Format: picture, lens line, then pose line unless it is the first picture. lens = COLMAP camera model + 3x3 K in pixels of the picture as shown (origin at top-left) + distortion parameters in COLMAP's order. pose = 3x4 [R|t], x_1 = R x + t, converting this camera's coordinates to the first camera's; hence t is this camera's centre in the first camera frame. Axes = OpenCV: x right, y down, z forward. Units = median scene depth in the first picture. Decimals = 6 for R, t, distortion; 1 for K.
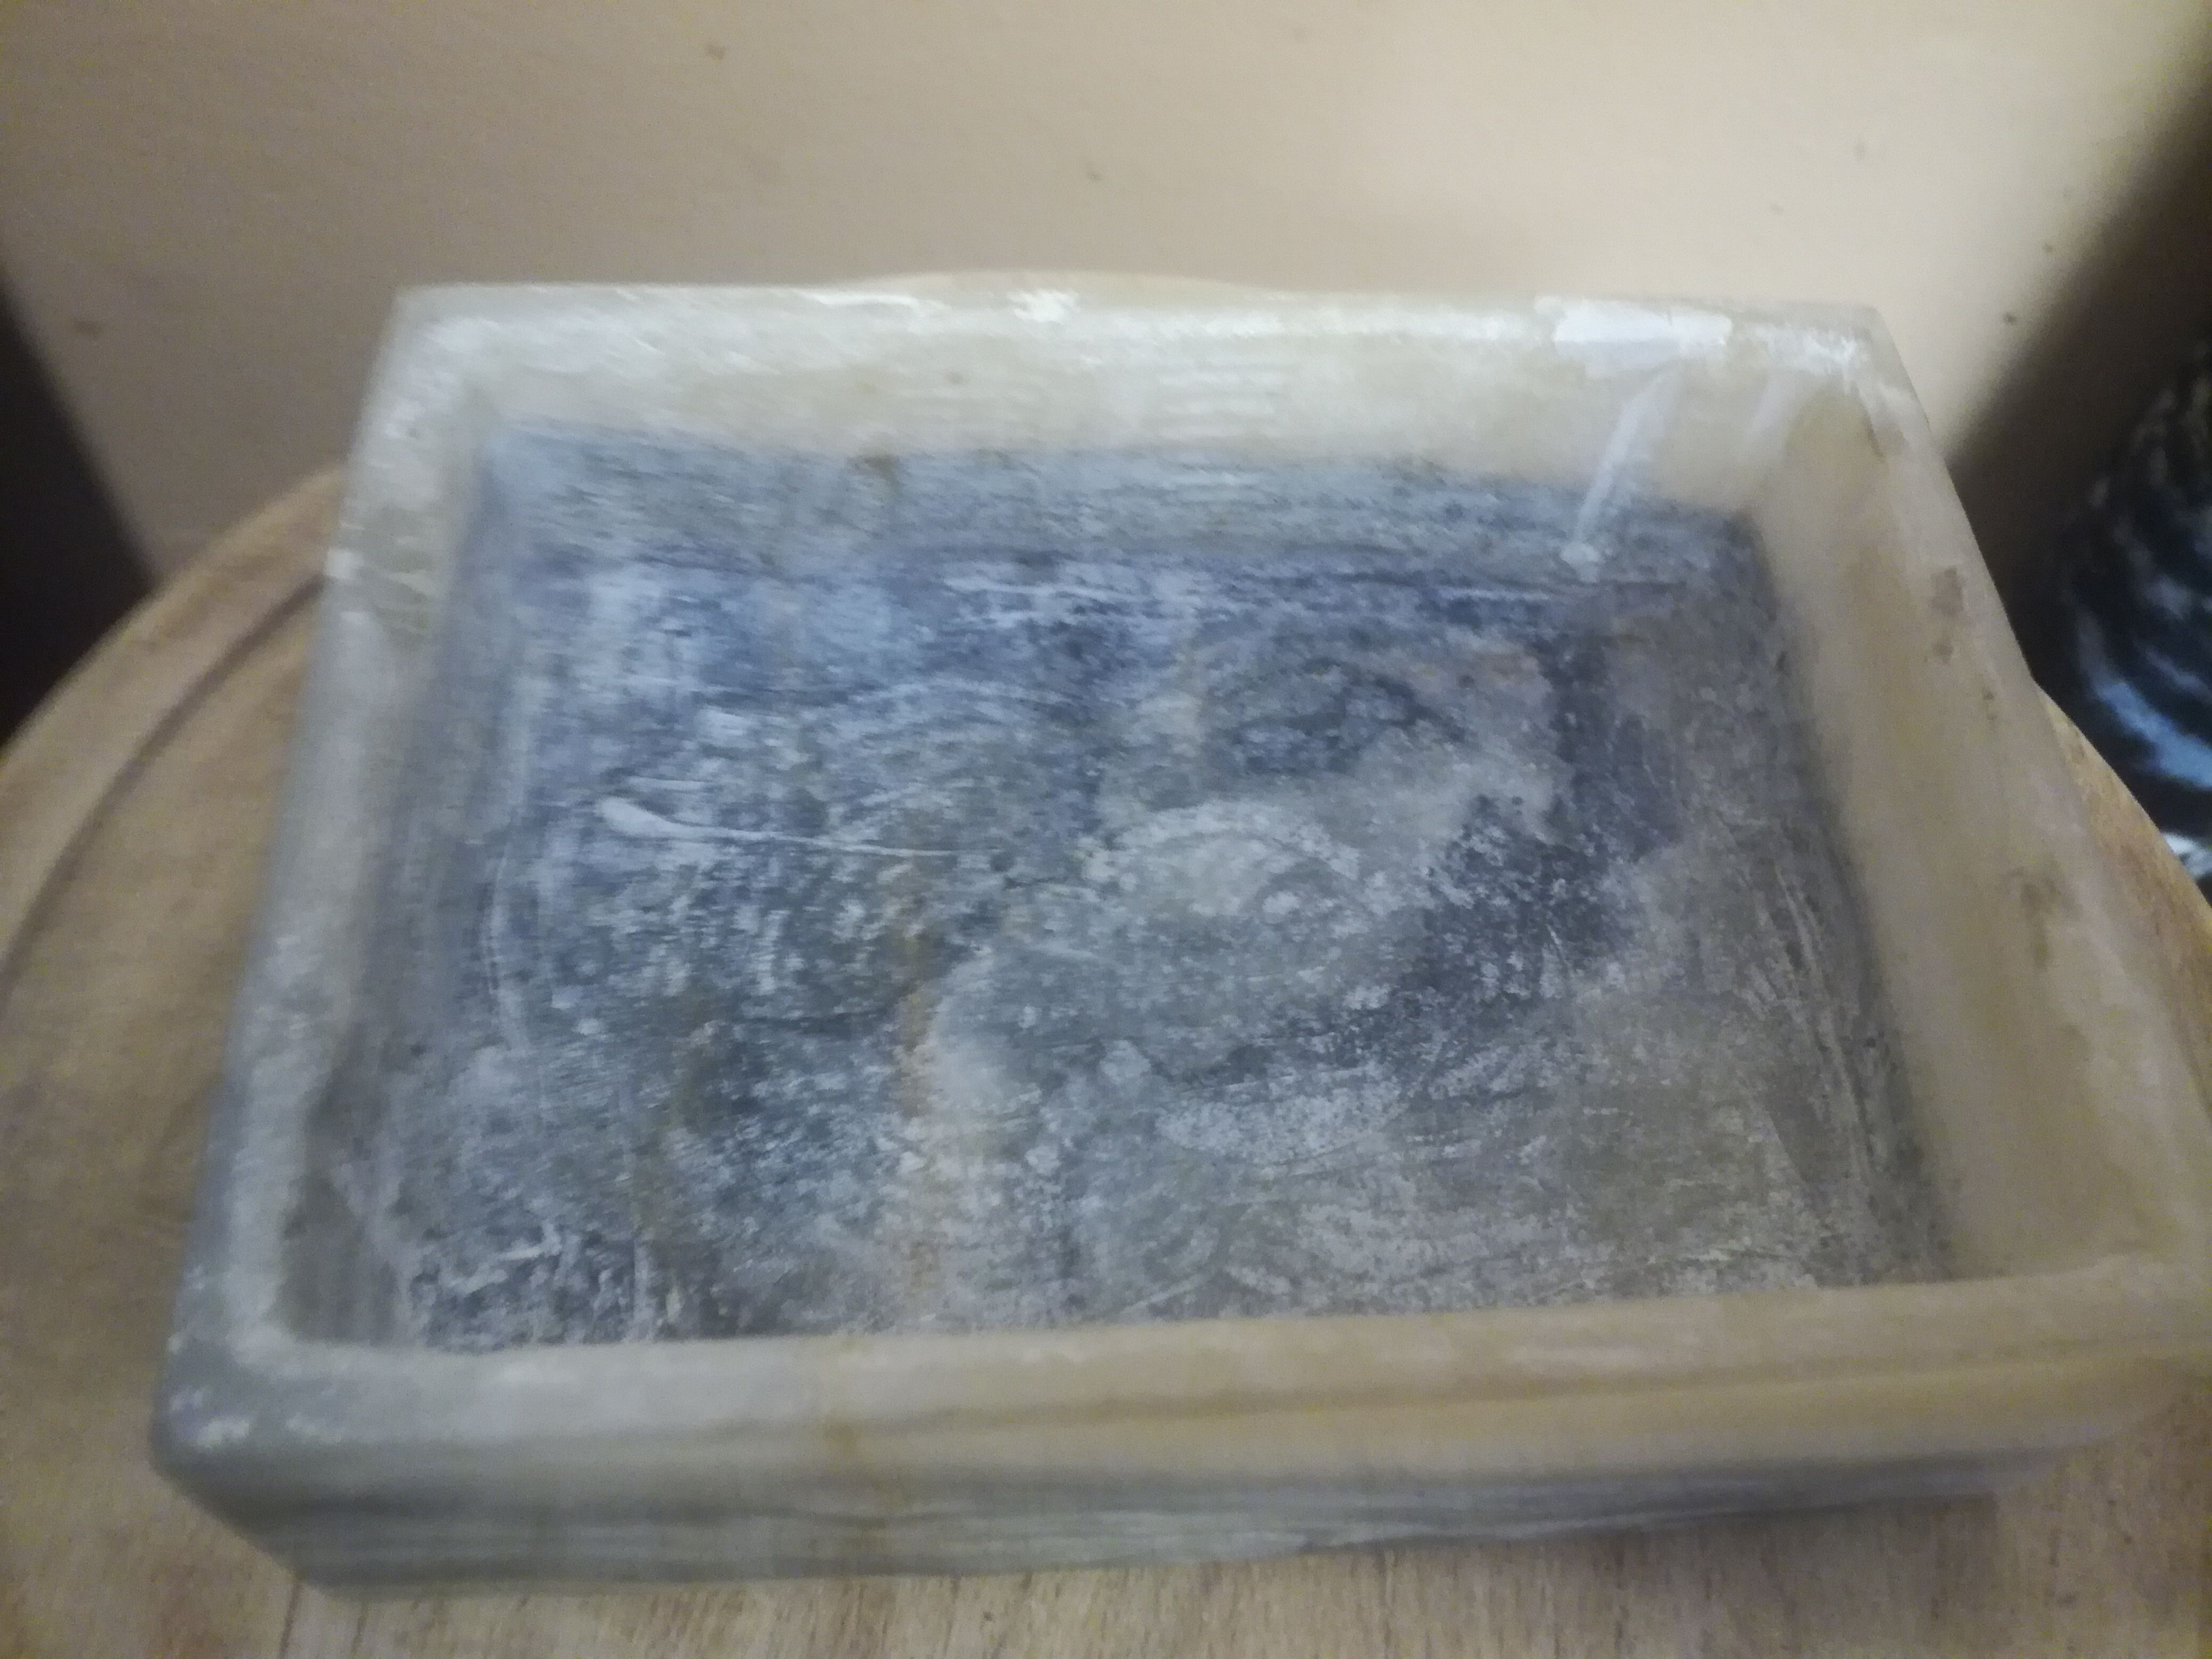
lens RADIAL K [[1932.2, 0, 1106.0], [0, 1932.2, 829.5], [0, 0, 1]] dist [0.163870, -0.316801]
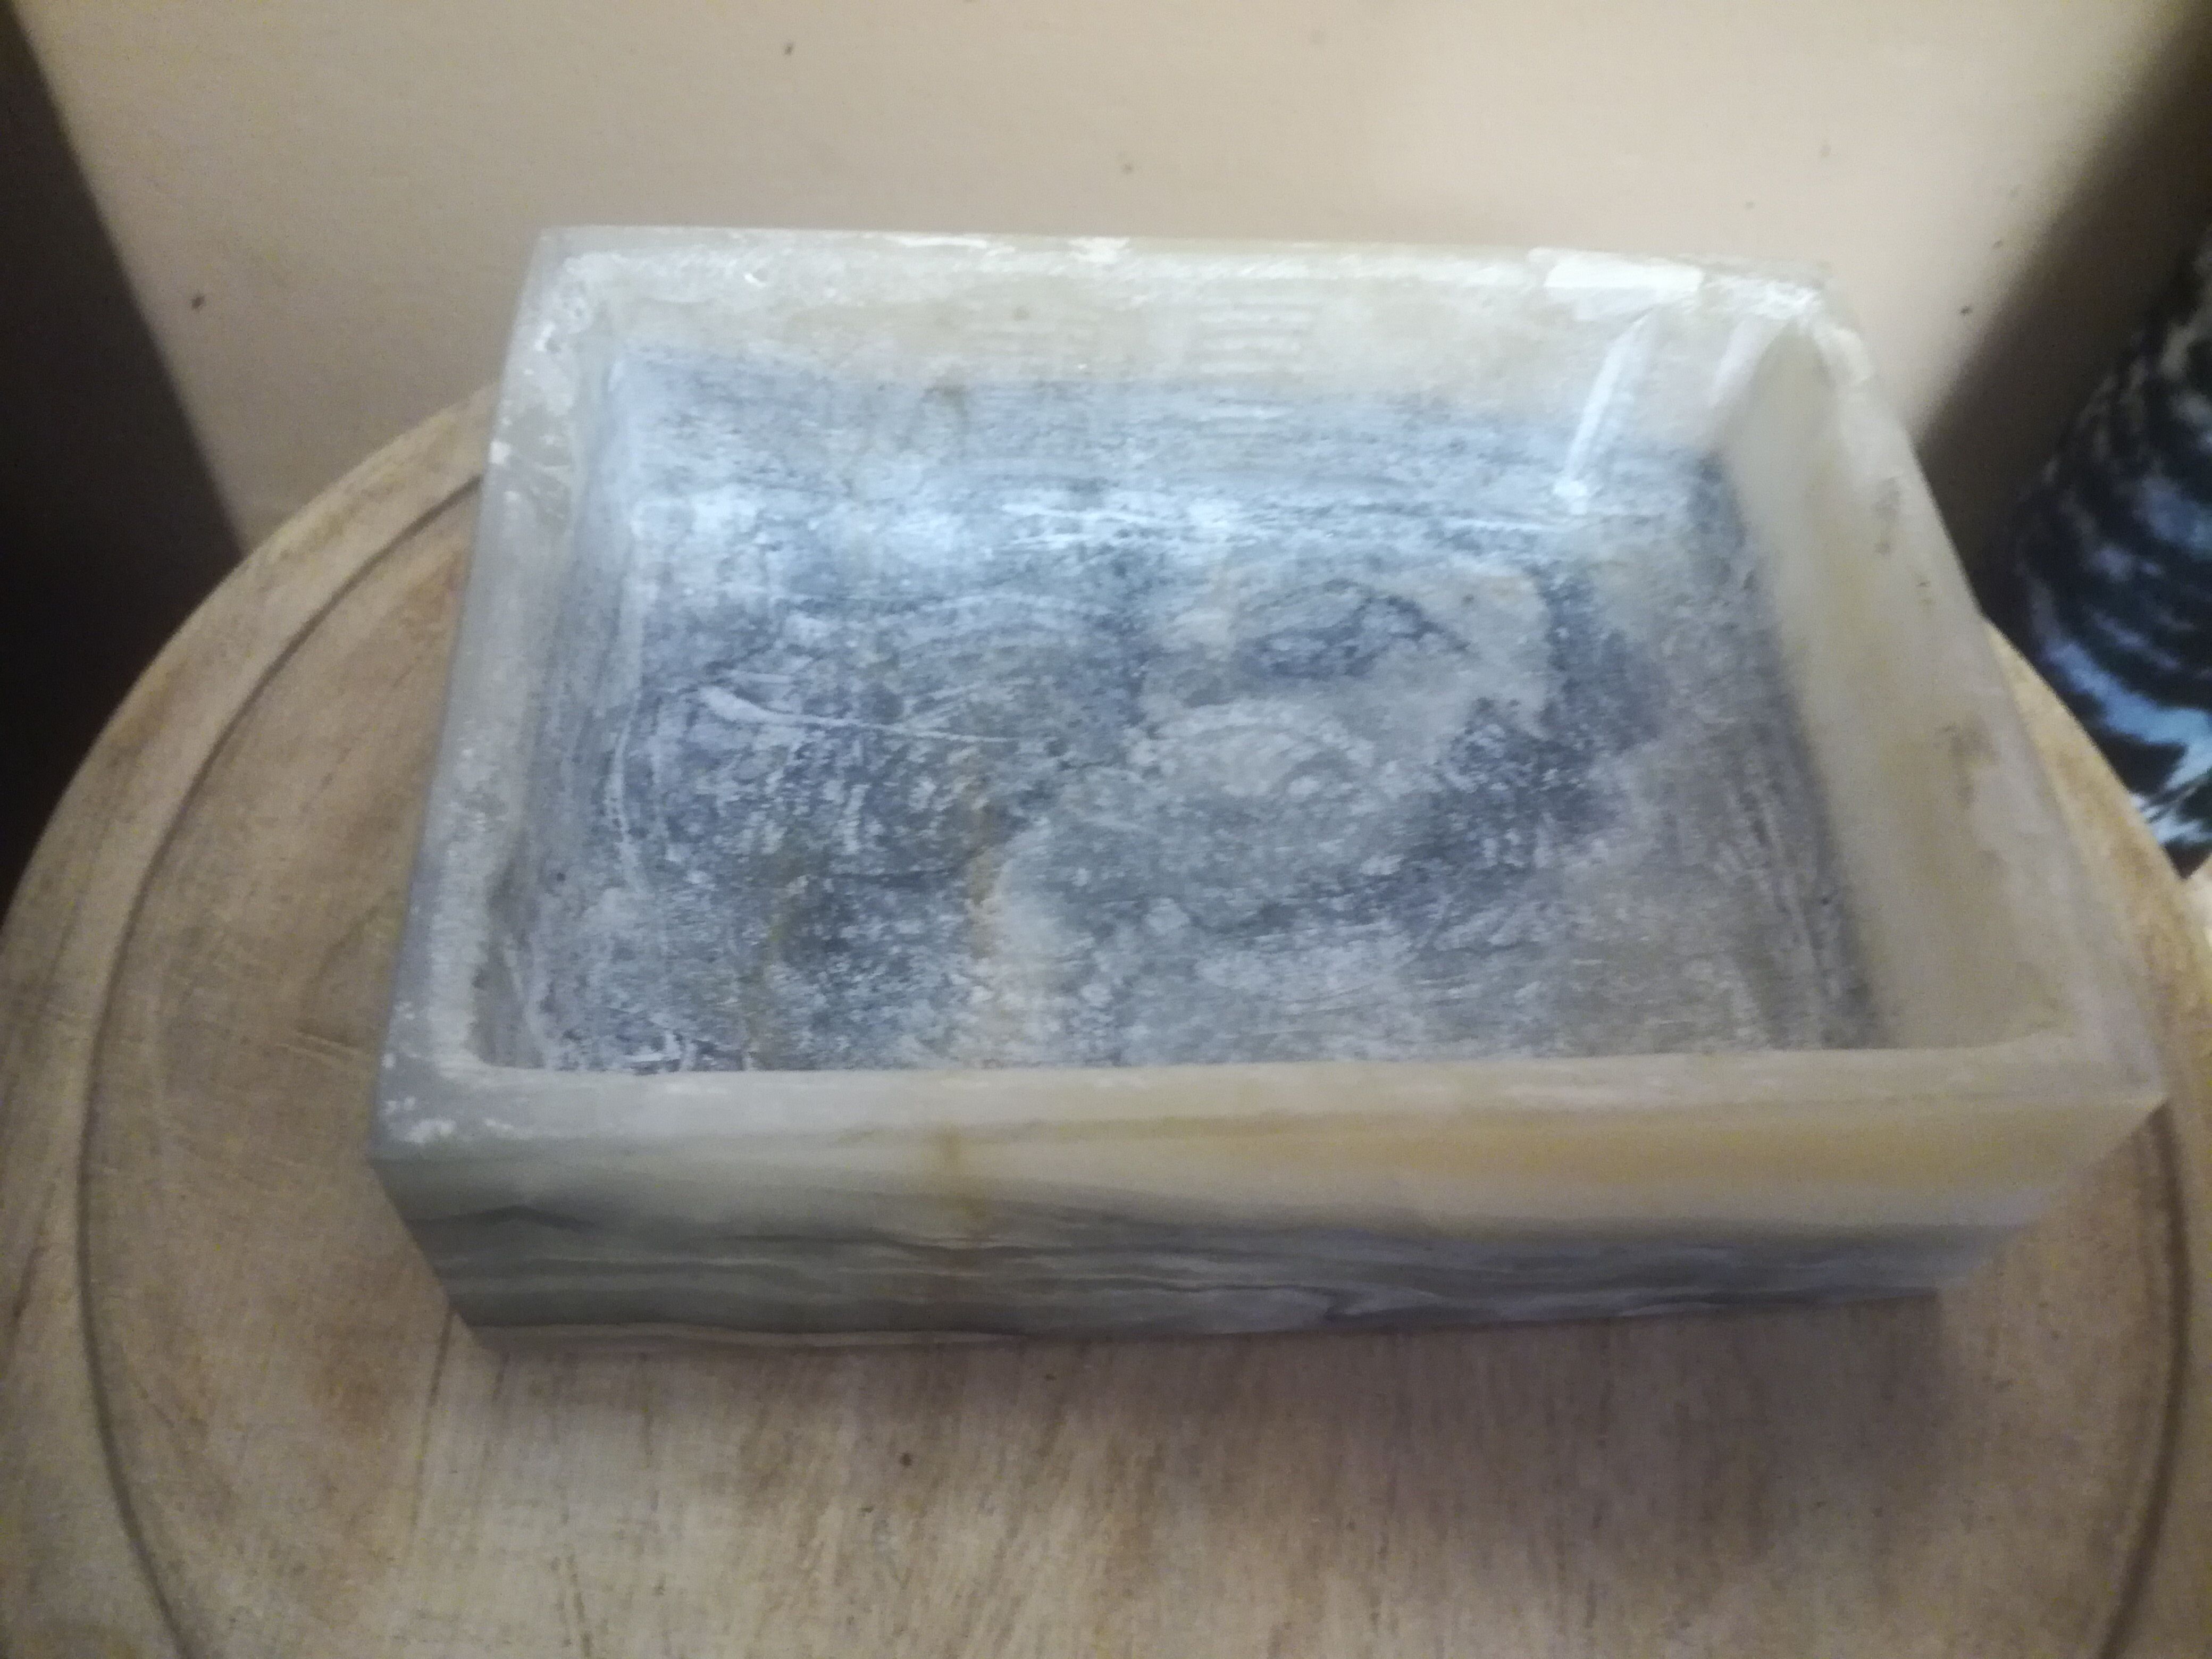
lens RADIAL K [[1932.2, 0, 1106.0], [0, 1932.2, 829.5], [0, 0, 1]] dist [0.163870, -0.316801]
pose [[0.999982, 0.005759, 0.001728, -0.027060], [-0.005703, 0.999505, -0.030945, 0.100597], [-0.001906, 0.030934, 0.999520, -0.126319]]
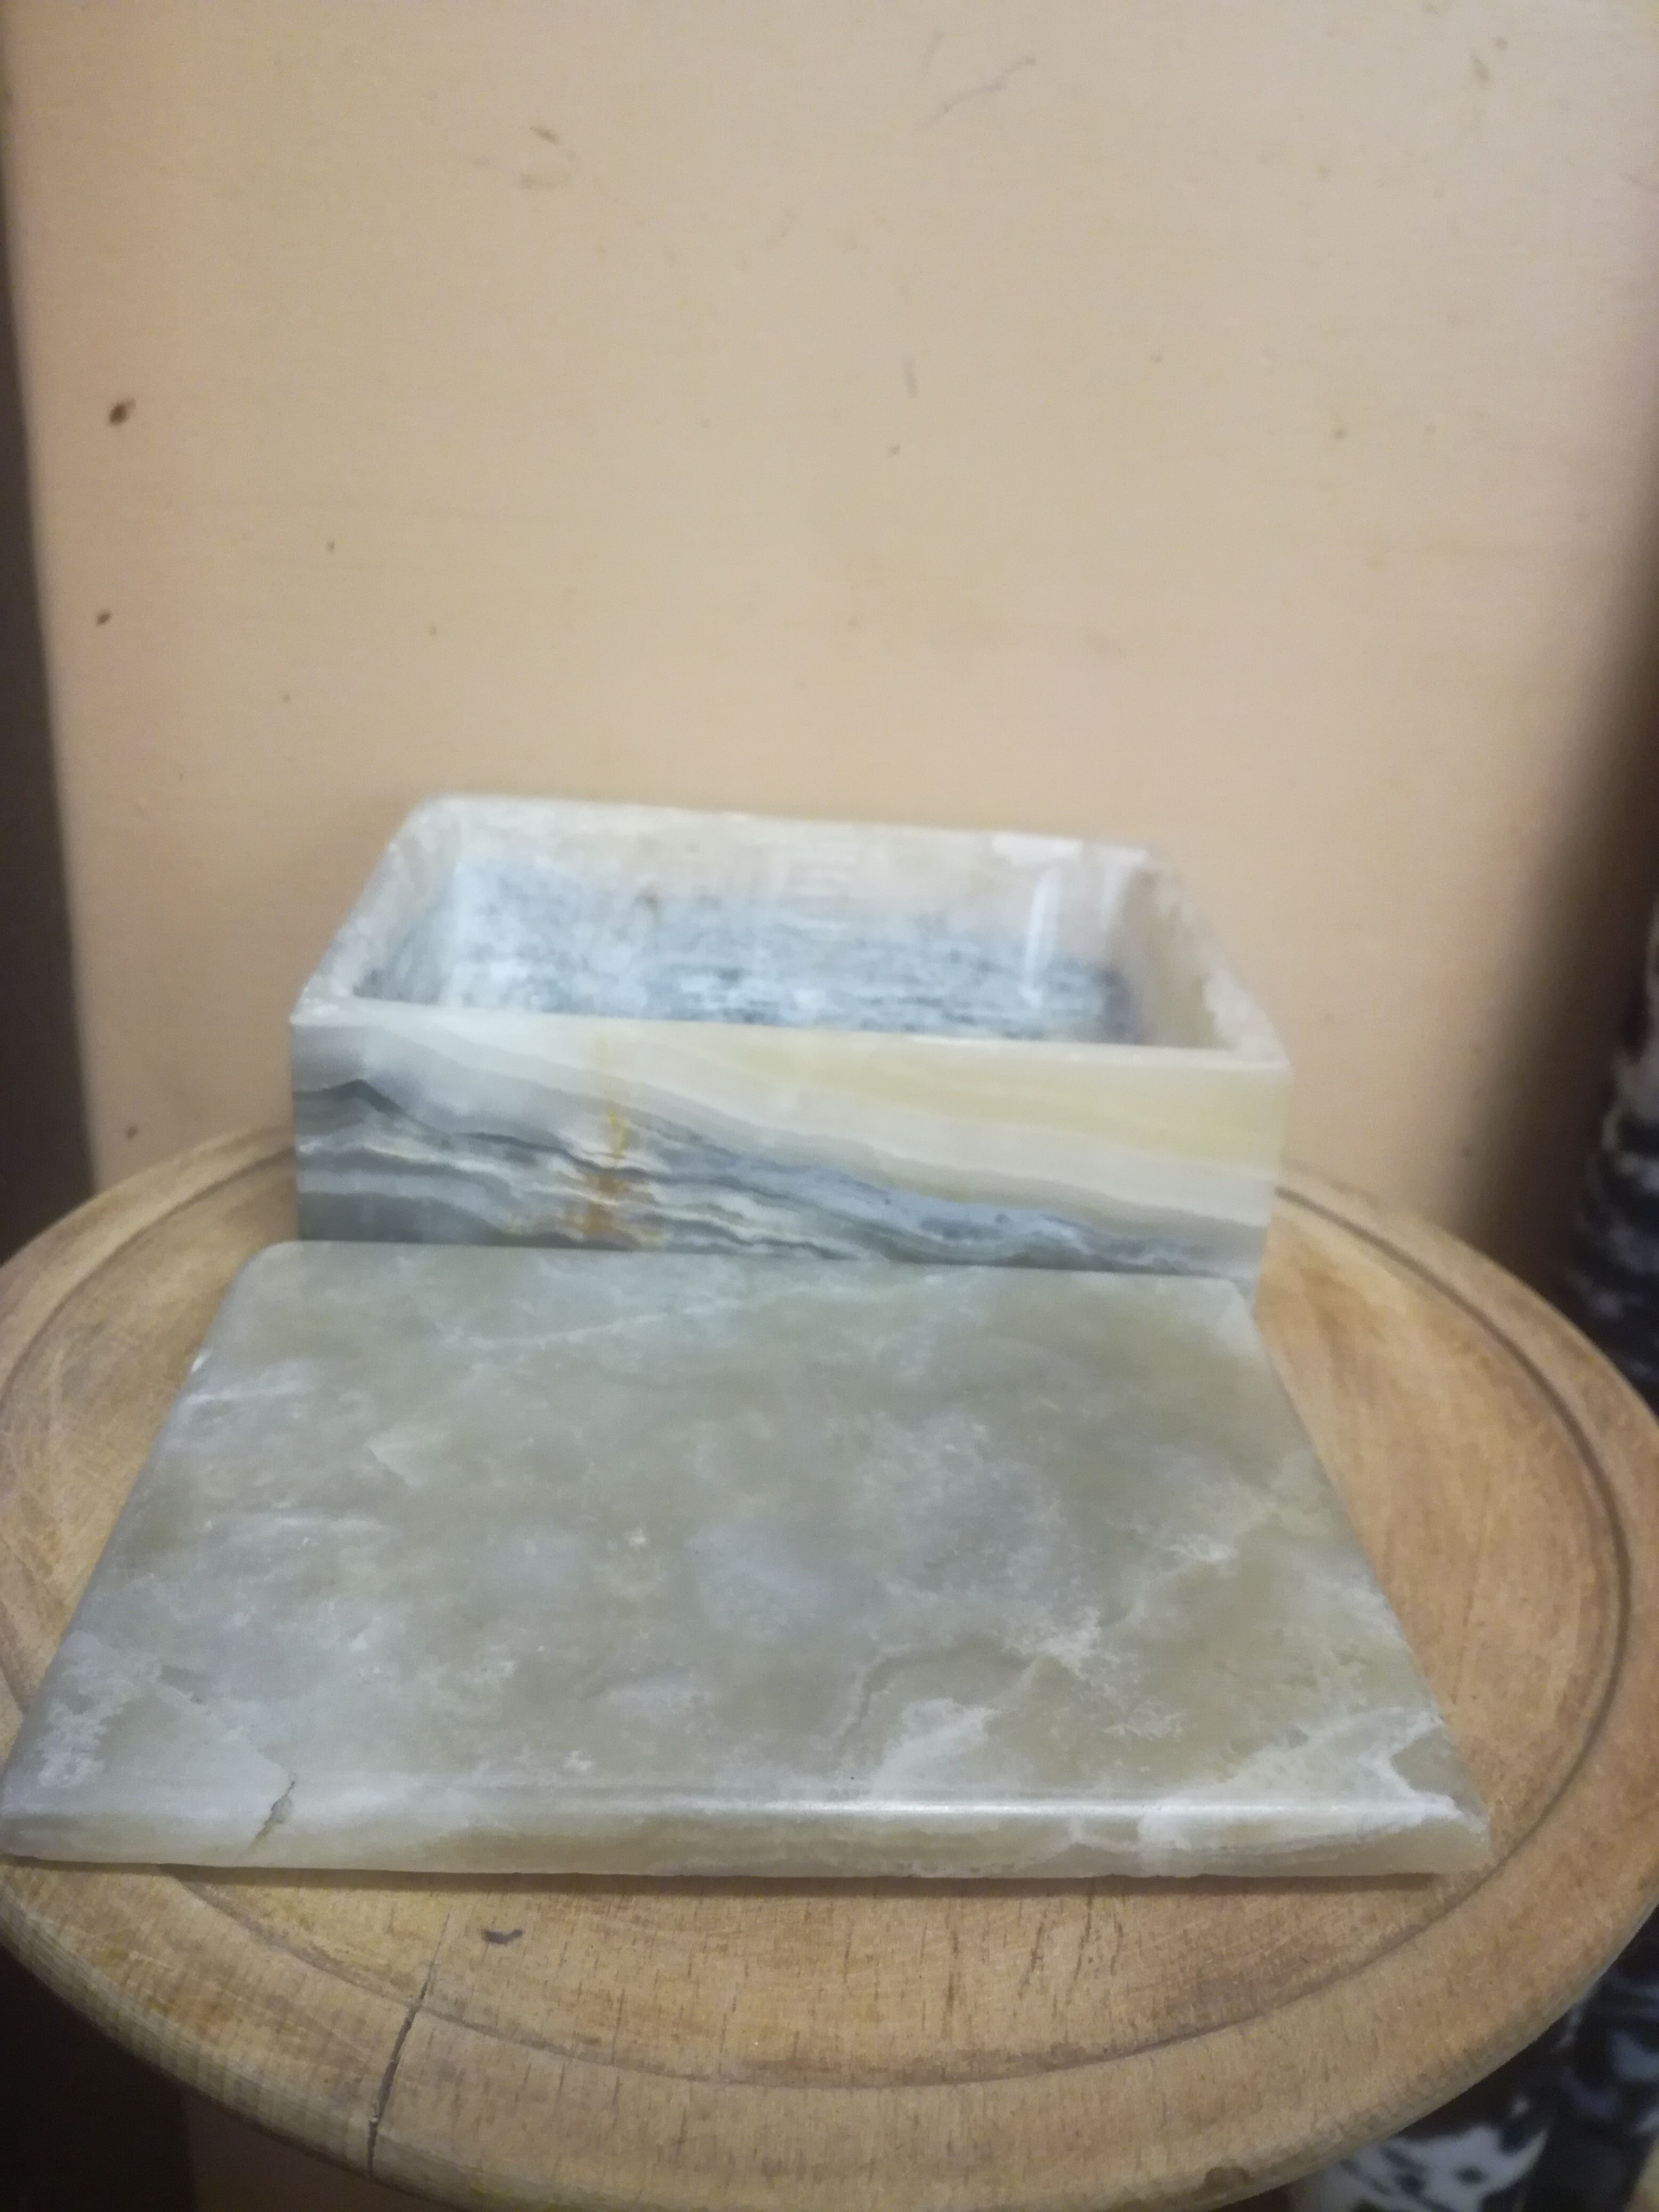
lens RADIAL K [[1932.2, 0, 829.5], [0, 1932.2, 1106.0], [0, 0, 1]] dist [0.163870, -0.316801]
pose [[0.999274, 0.024320, -0.029336, 0.123861], [-0.036164, 0.847891, -0.528936, 1.002929], [0.012010, 0.529613, 0.848154, -0.524119]]
